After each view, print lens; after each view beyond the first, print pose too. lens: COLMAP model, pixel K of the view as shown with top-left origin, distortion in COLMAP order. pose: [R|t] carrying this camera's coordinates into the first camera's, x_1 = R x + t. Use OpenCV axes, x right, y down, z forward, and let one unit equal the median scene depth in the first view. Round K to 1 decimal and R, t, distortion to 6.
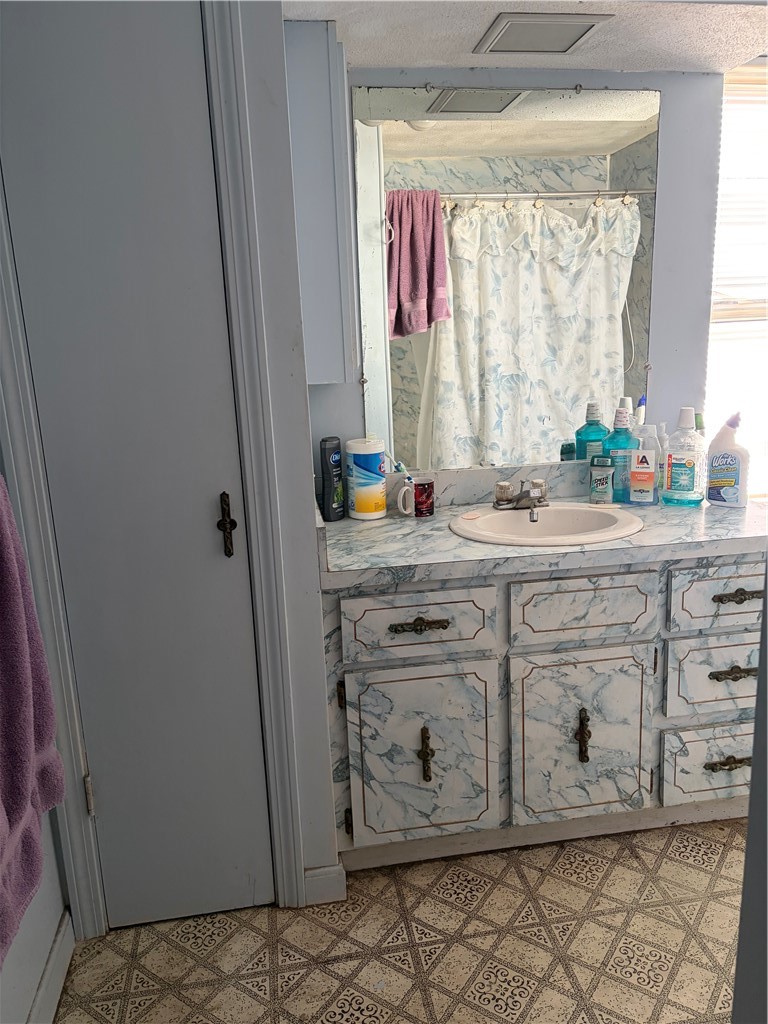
lens RADIAL K [[773.2, 0, 385.5], [0, 773.2, 511.1], [0, 0, 1]] dist [0.026299, -0.001012]
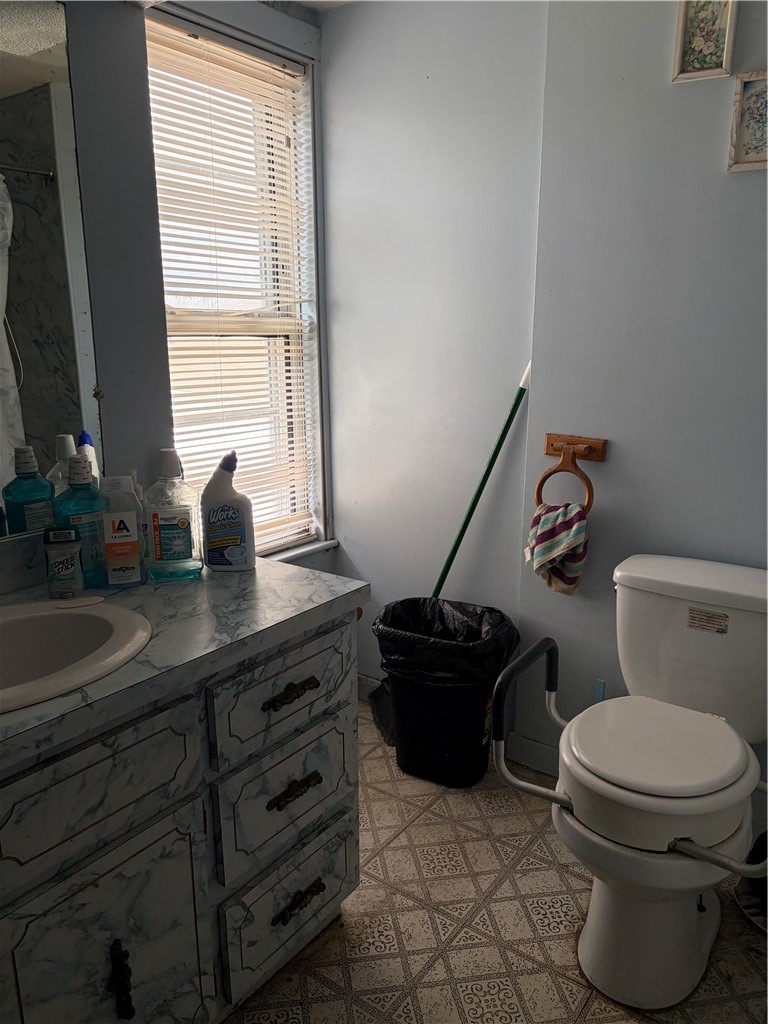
lens RADIAL K [[773.2, 0, 383.1], [0, 773.2, 513.7], [0, 0, 1]] dist [0.026299, -0.001012]
pose [[0.711114, -0.129435, 0.691060, 0.015950], [0.137812, 0.989502, 0.043522, -0.085071], [-0.689438, 0.064287, 0.721486, 0.367343]]
